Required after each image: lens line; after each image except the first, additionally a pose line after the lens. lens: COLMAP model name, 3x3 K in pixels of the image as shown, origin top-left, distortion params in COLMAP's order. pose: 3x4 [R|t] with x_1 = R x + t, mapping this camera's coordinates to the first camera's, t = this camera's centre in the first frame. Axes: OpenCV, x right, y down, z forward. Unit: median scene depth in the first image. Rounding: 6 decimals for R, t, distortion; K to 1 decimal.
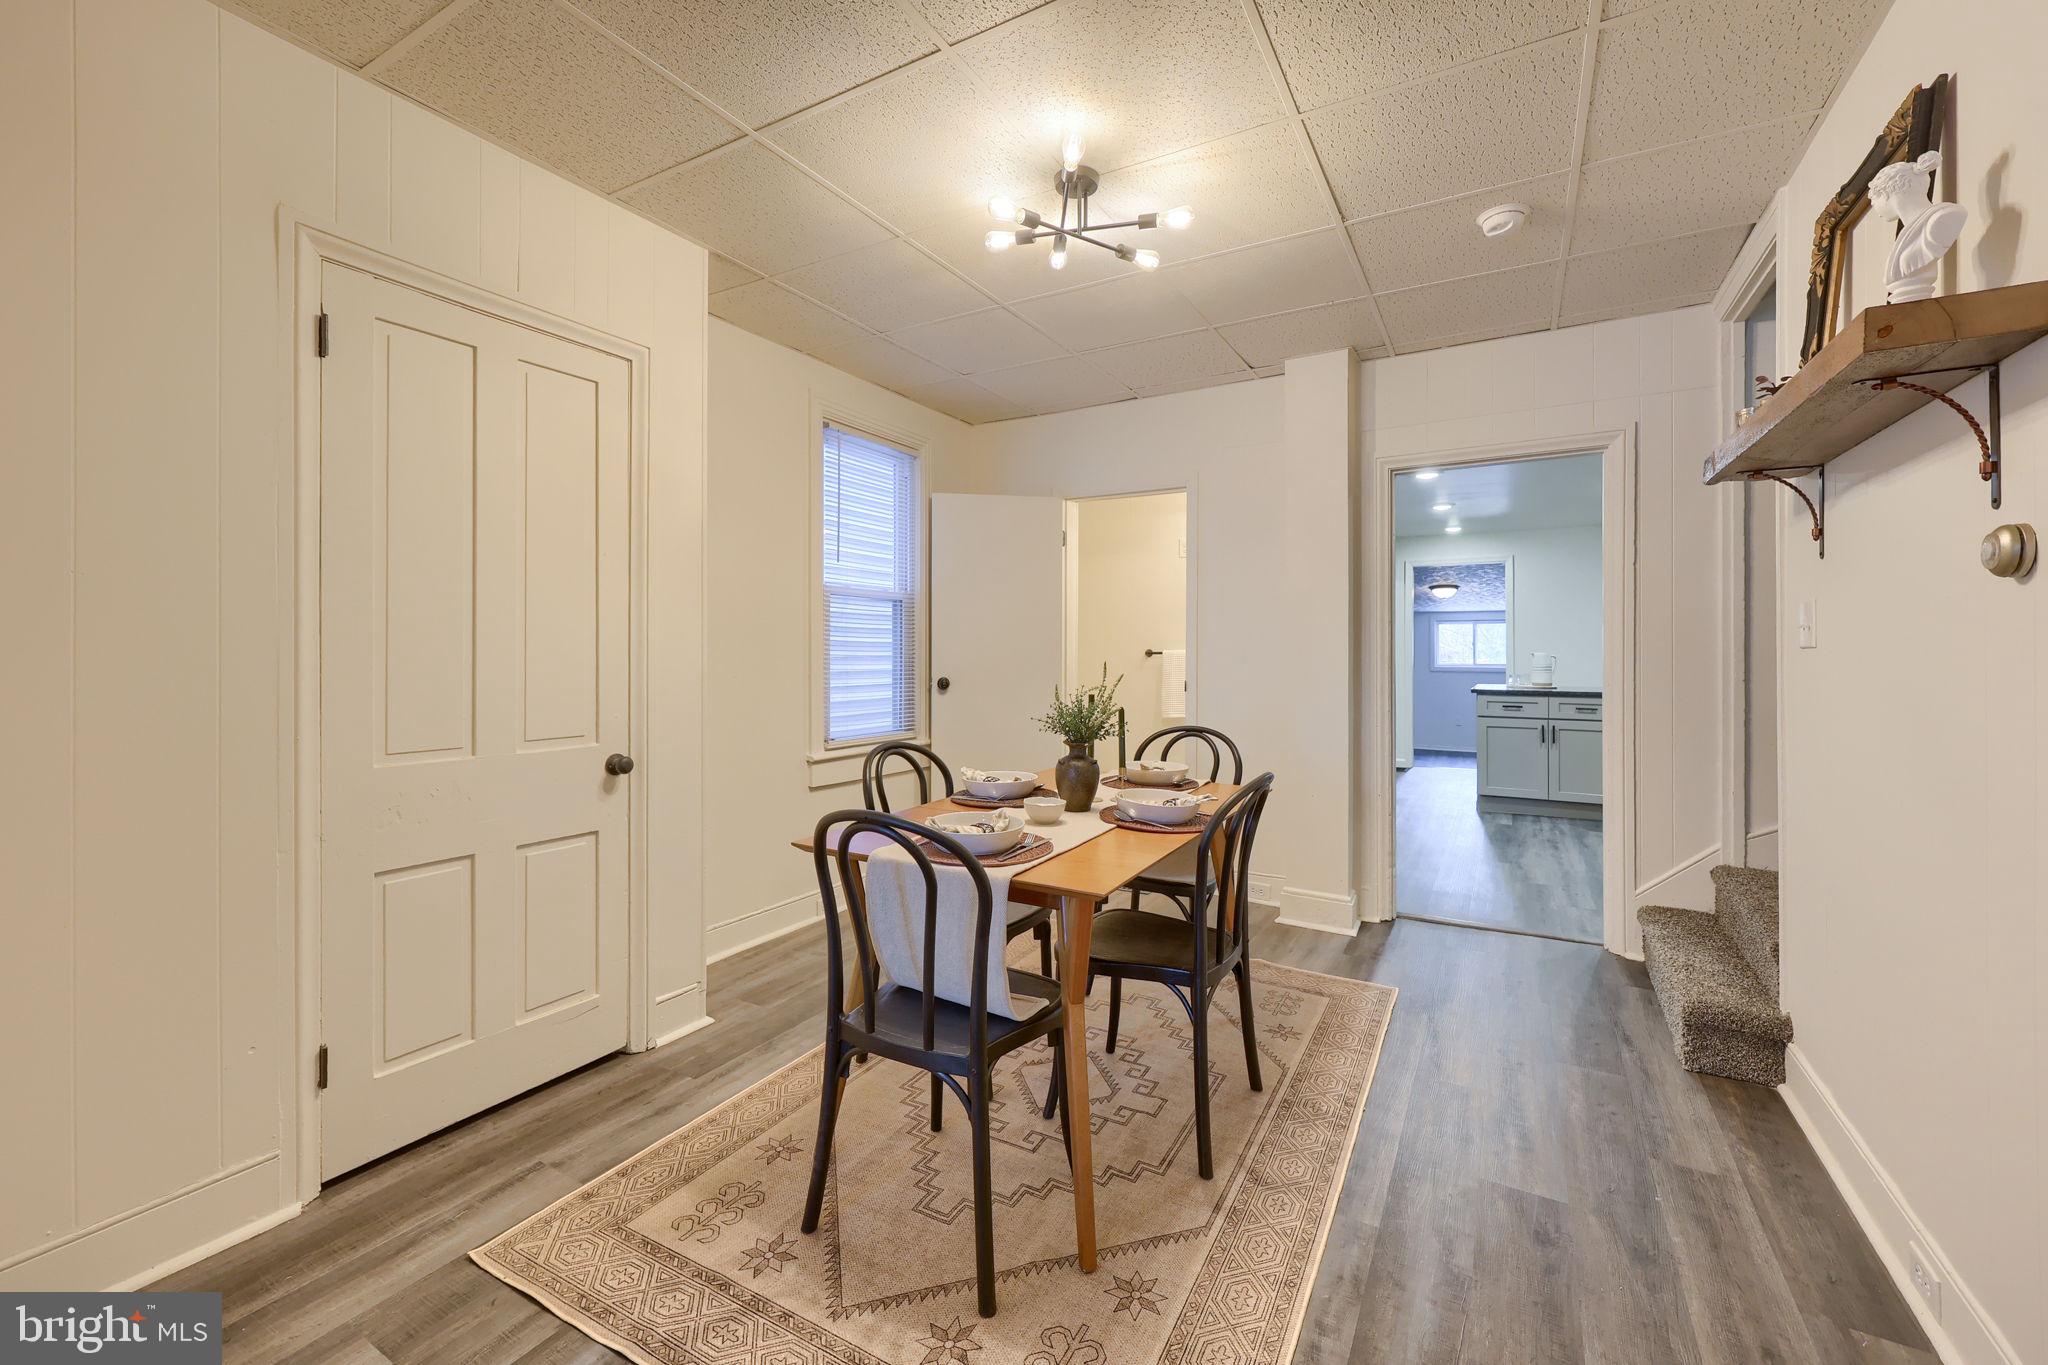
lens RADIAL K [[841.7, 0, 1020.0], [0, 841.7, 663.6], [0, 0, 1]] dist [-0.003911, -0.000288]
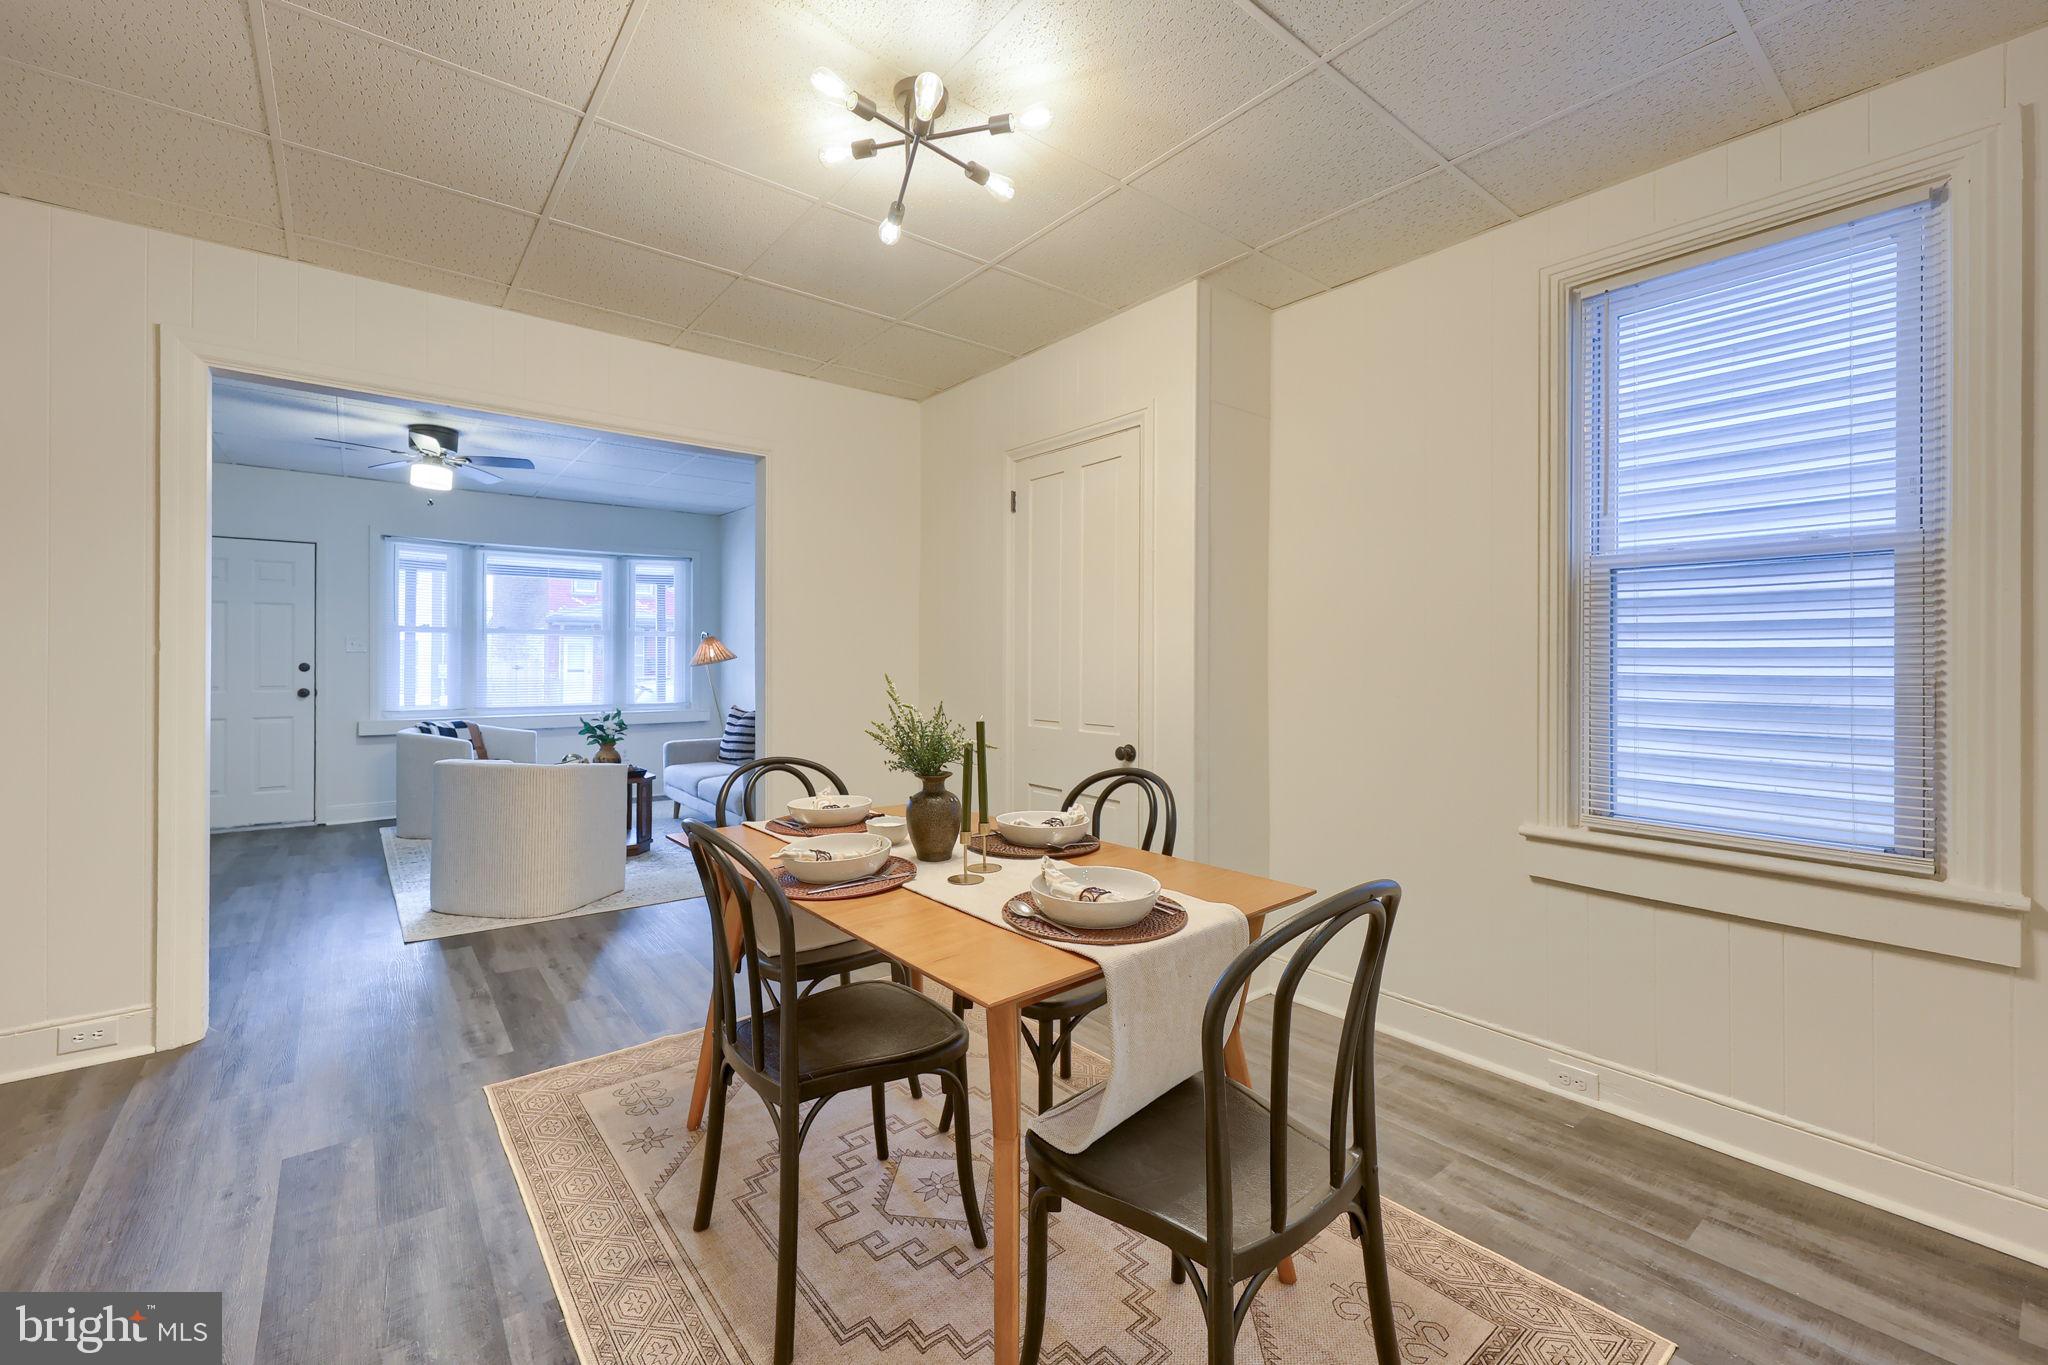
lens RADIAL K [[841.7, 0, 1023.6], [0, 841.7, 673.2], [0, 0, 1]] dist [-0.003911, -0.000288]
pose [[-0.361757, 0.007957, -0.932238, 0.939522], [-0.018598, 0.999703, 0.015750, -0.022884], [0.932087, 0.023036, -0.361502, 1.631527]]
